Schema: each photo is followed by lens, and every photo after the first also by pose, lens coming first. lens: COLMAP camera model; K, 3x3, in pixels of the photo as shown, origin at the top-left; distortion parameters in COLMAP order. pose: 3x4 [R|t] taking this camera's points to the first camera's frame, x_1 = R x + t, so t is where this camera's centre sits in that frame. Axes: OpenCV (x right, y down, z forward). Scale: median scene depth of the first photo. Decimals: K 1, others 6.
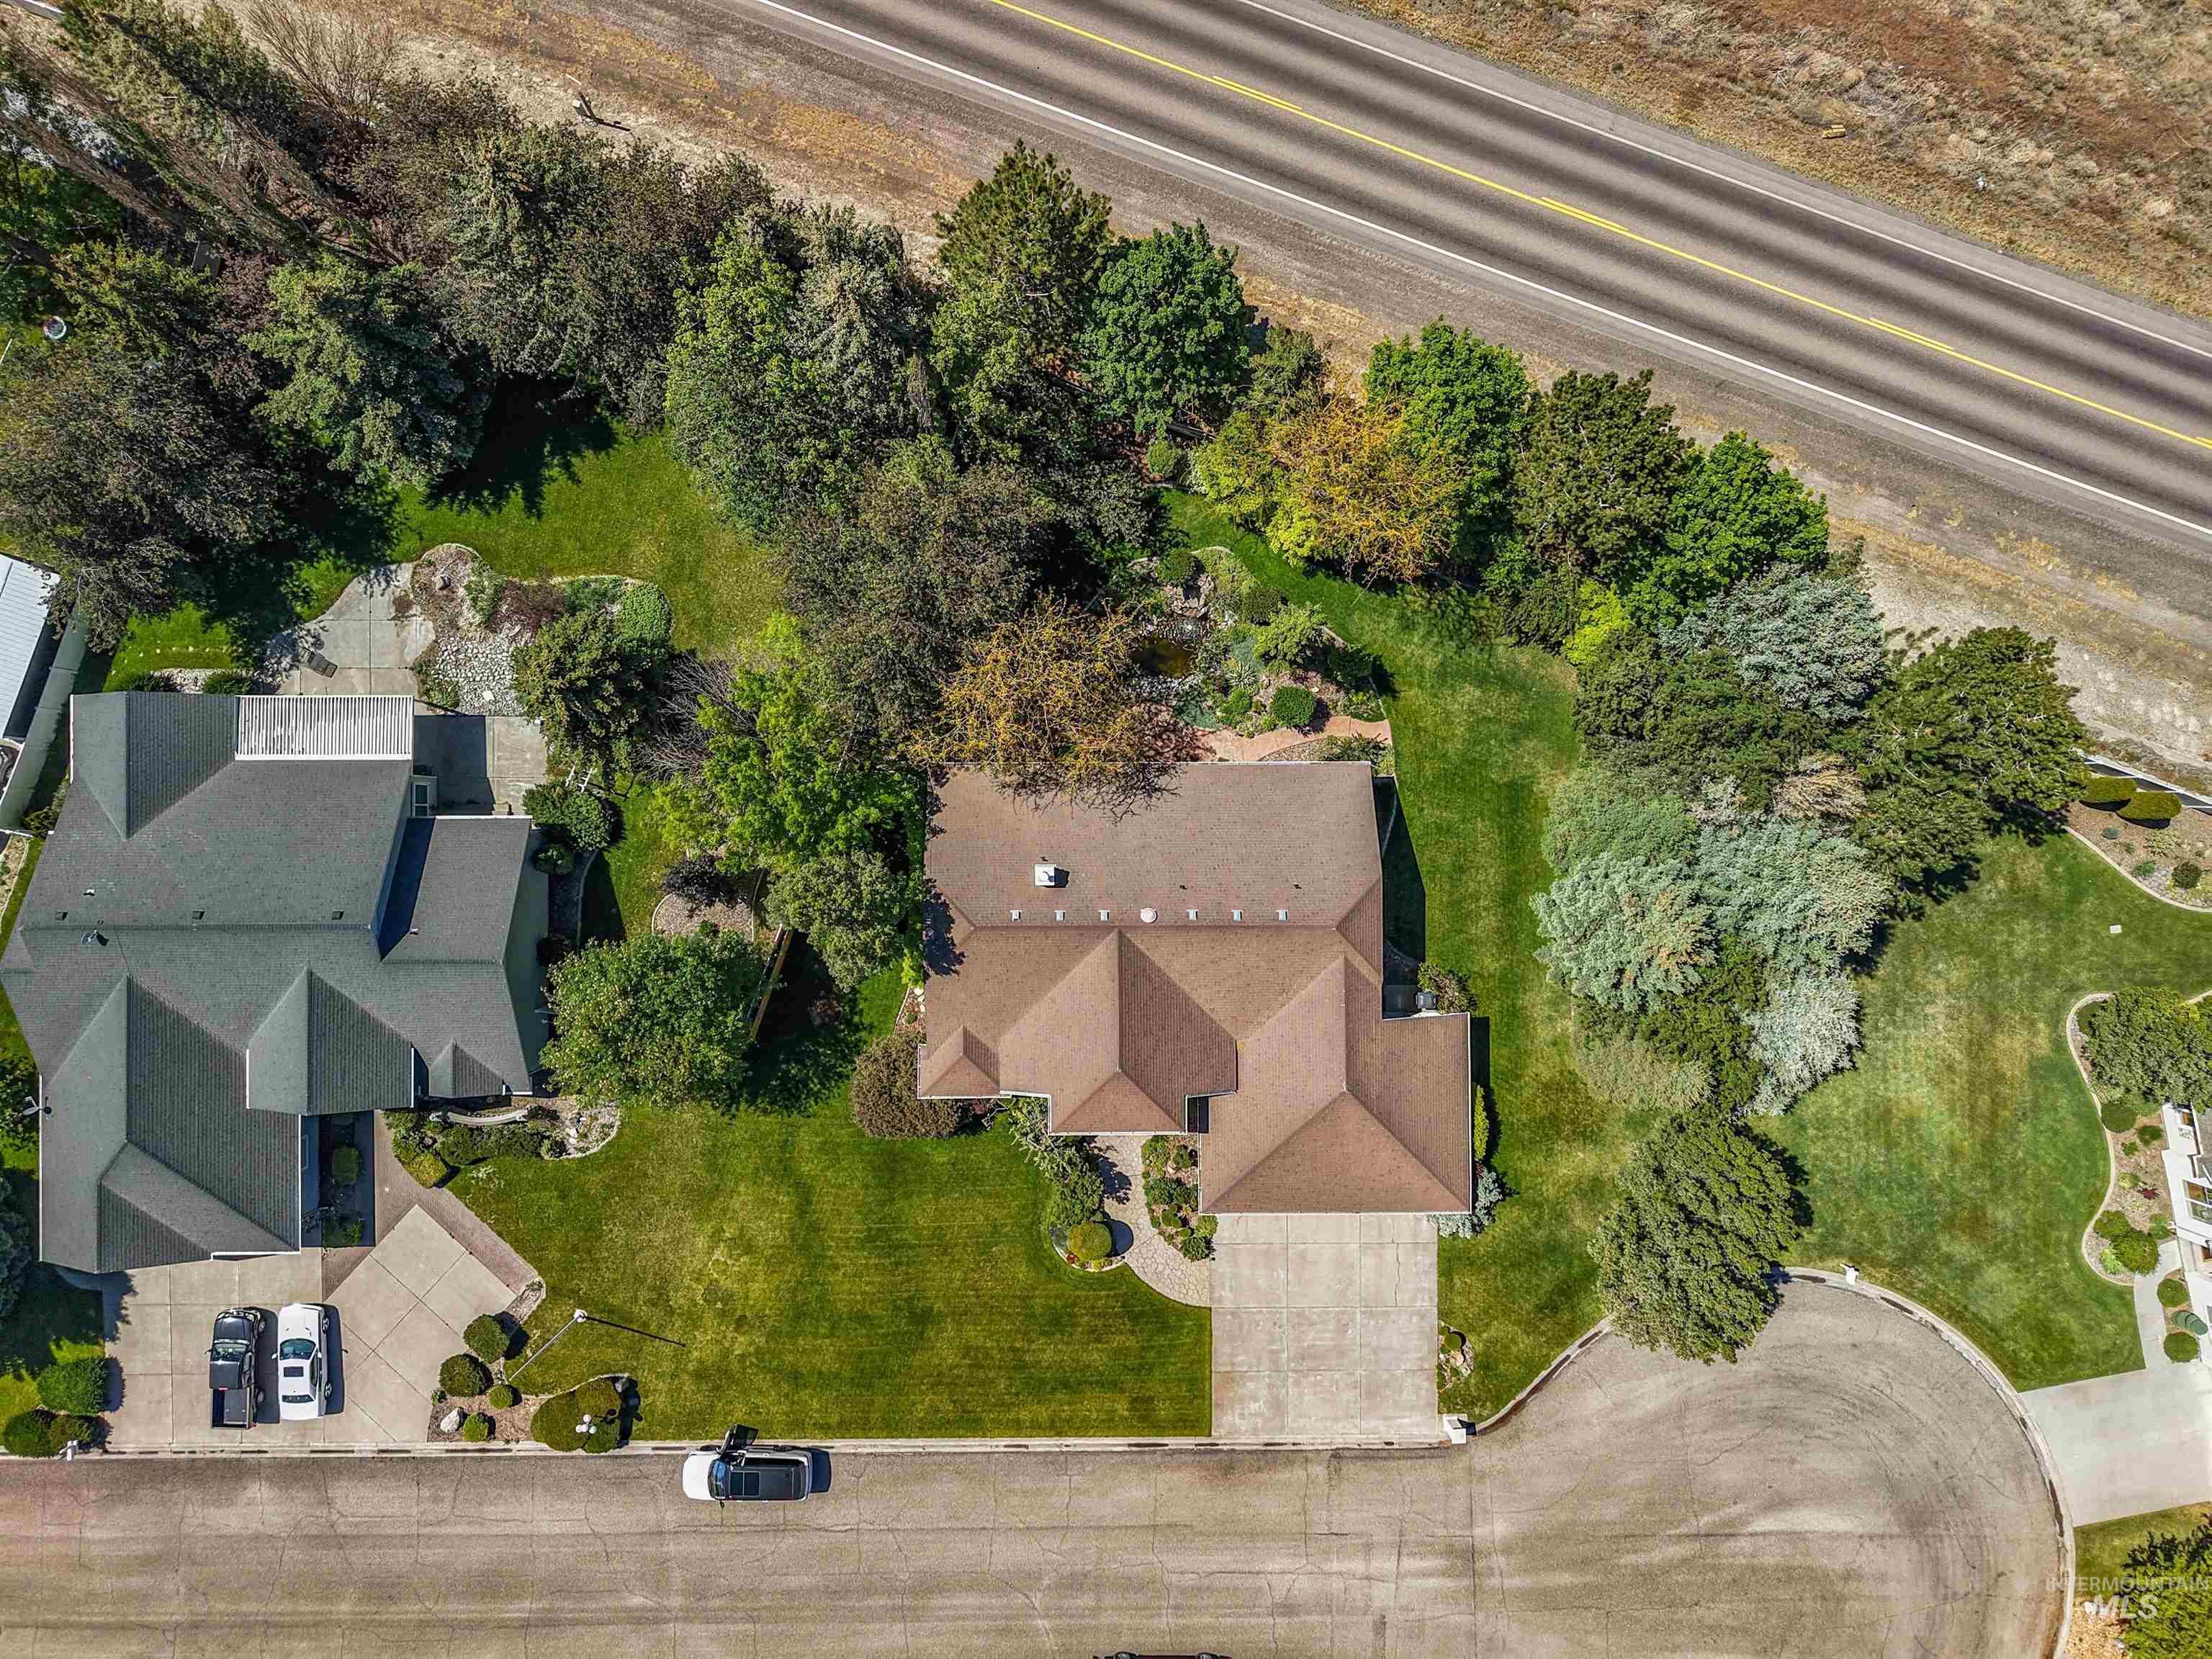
lens RADIAL K [[1477.0, 0, 1086.9], [0, 1477.0, 826.8], [0, 0, 1]] dist [-0.008331, -0.003144]
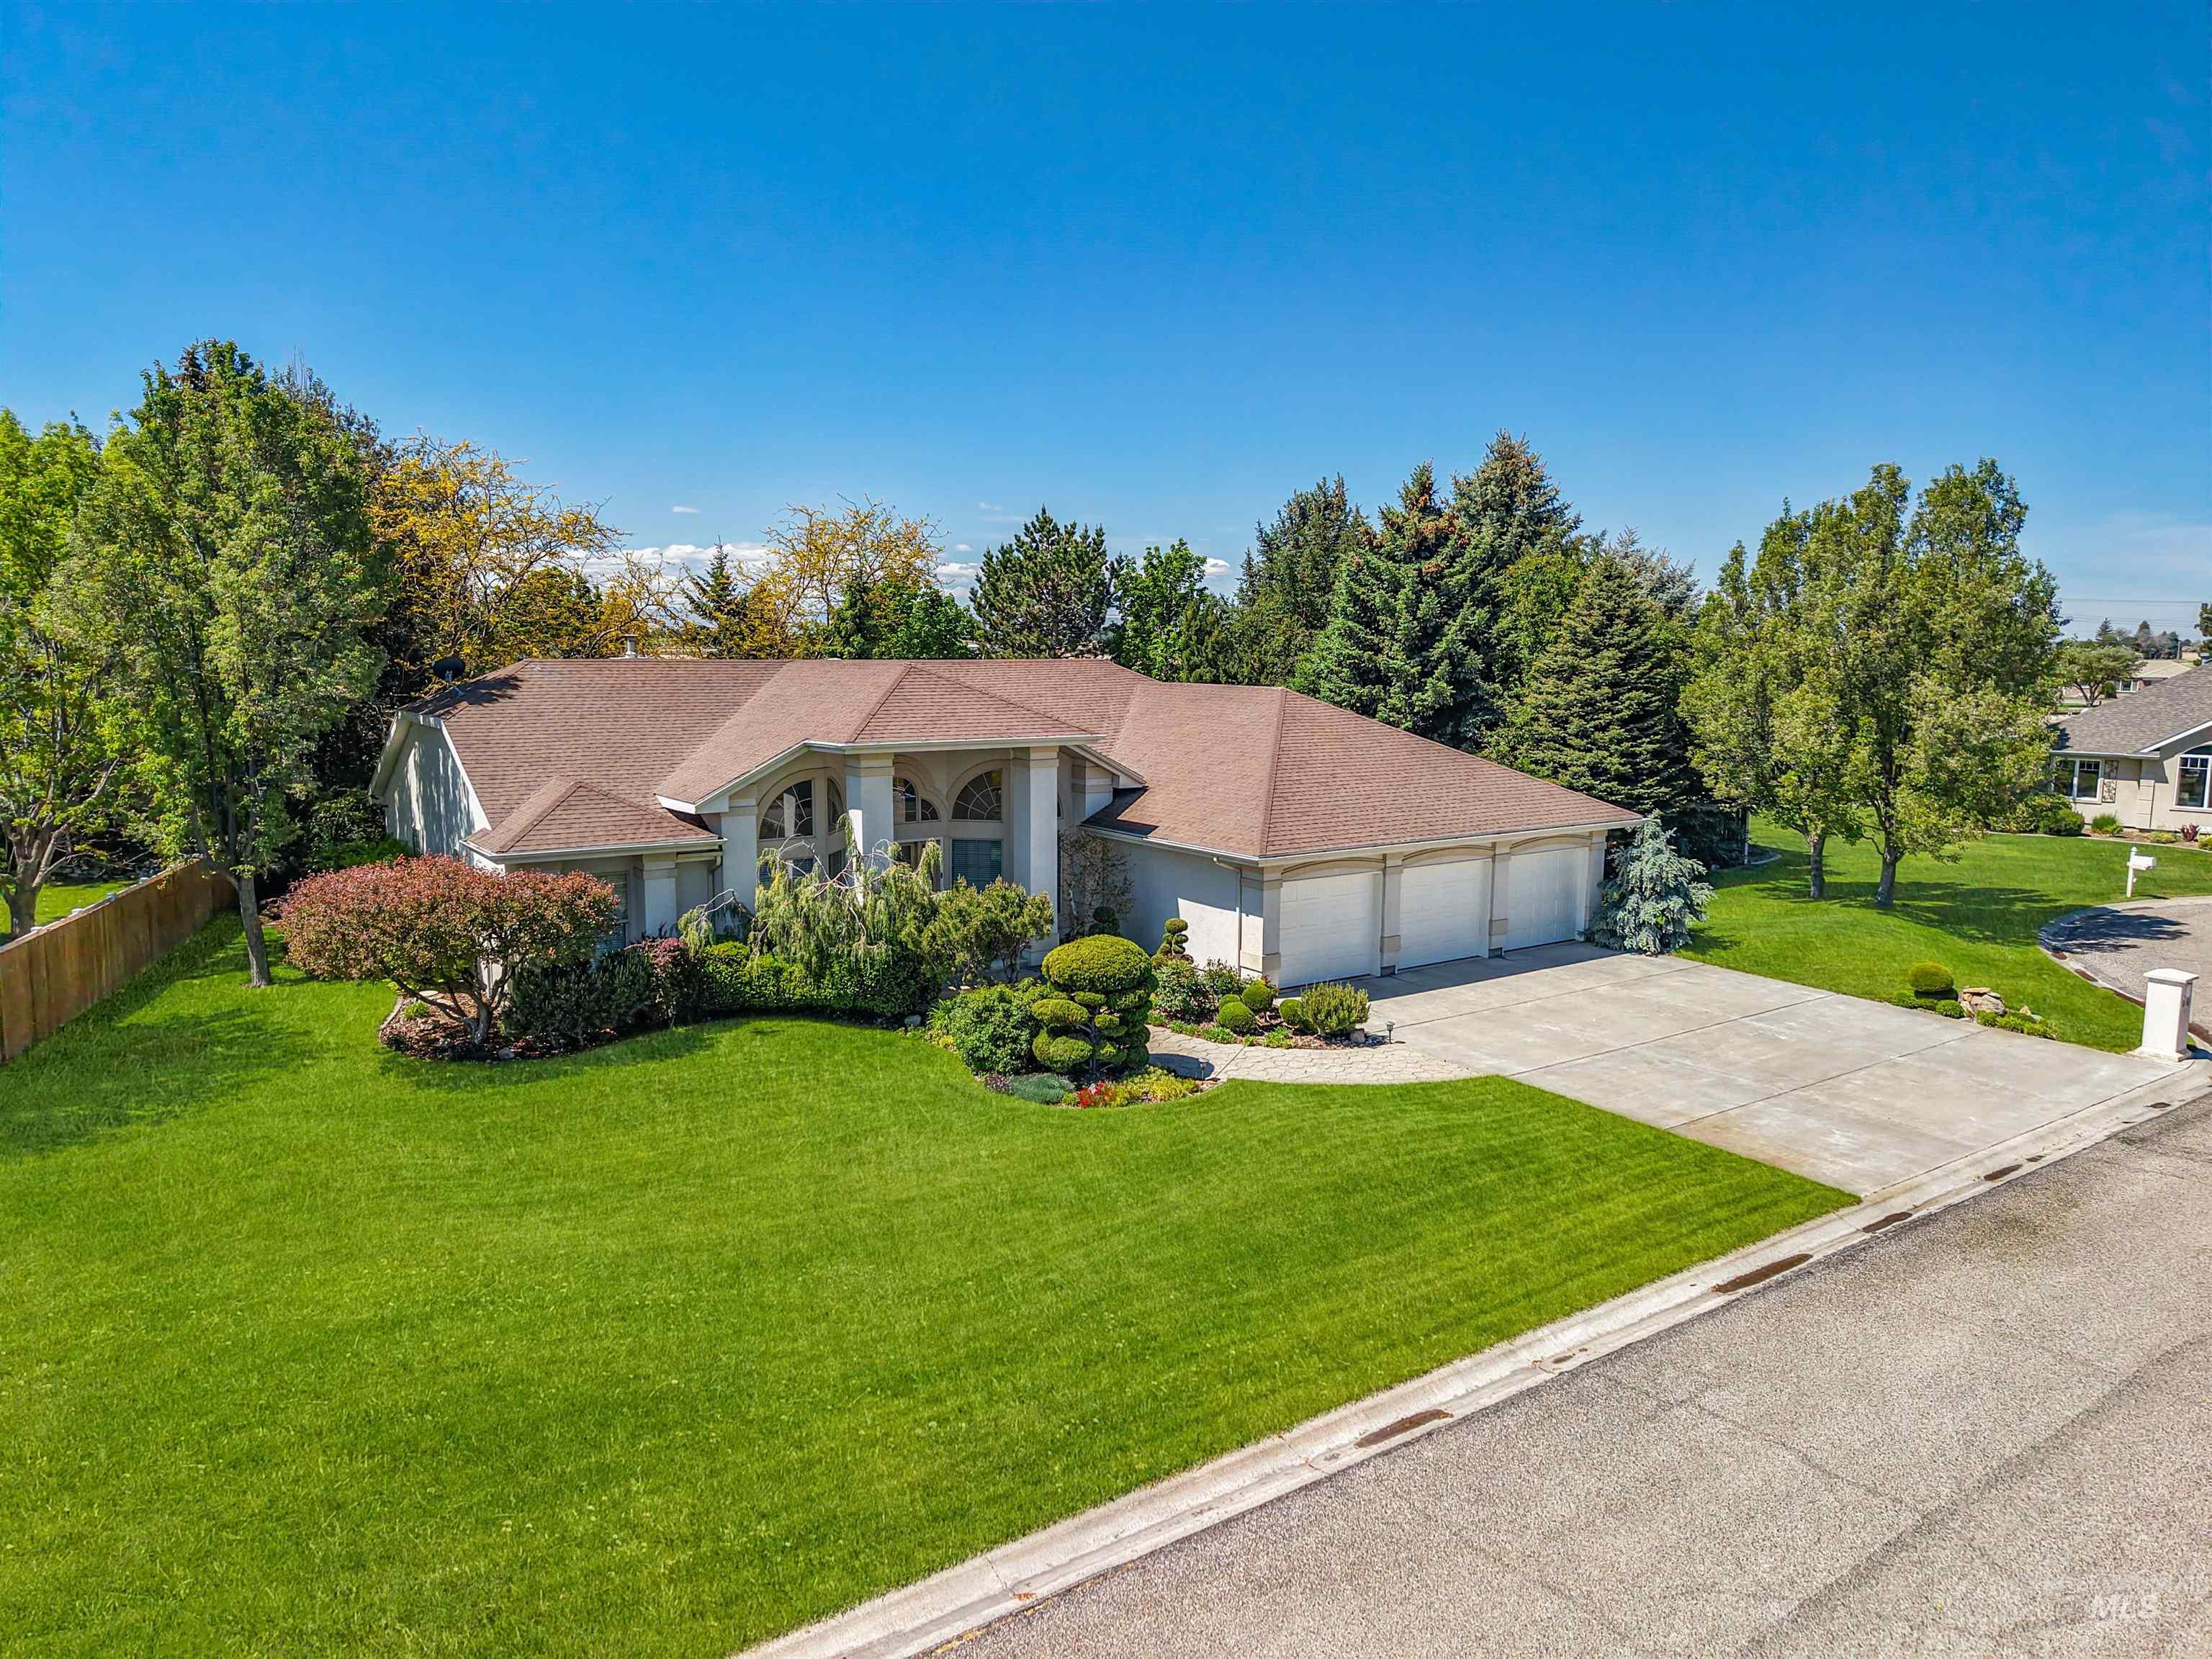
lens RADIAL K [[1477.0, 0, 1086.9], [0, 1477.0, 826.8], [0, 0, 1]] dist [-0.008331, -0.003144]
pose [[0.826579, -0.078053, 0.557383, -0.195493], [0.562809, 0.108243, -0.819469, 0.568581], [0.003629, 0.991056, 0.133401, 0.915641]]
